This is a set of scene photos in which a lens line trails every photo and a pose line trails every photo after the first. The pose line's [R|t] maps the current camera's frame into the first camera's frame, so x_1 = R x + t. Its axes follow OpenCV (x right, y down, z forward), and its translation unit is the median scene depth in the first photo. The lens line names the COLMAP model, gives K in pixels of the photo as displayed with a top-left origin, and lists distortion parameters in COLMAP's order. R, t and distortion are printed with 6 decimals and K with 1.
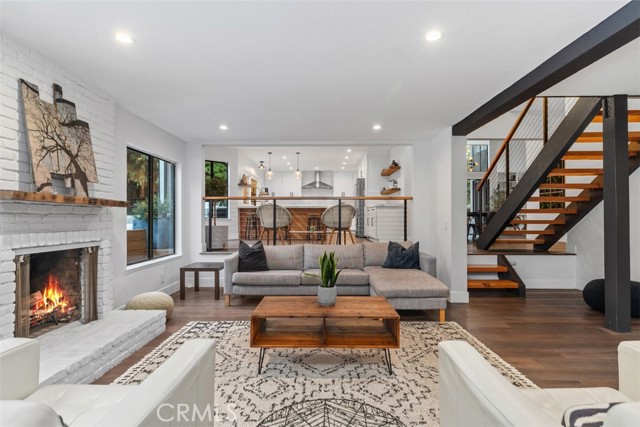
lens RADIAL K [[330.2, 0, 320.0], [0, 330.2, 213.5], [0, 0, 1]] dist [-0.000405, -0.000379]
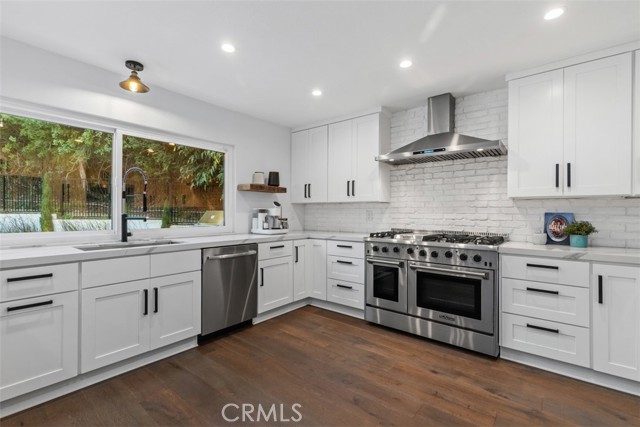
lens RADIAL K [[288.4, 0, 320.0], [0, 288.4, 213.5], [0, 0, 1]] dist [0.017178, -0.000016]
pose [[0.775279, 0.004454, -0.631603, 0.166416], [0.002780, 0.999941, 0.010464, -0.088225], [0.631613, -0.009869, 0.775221, 1.894937]]
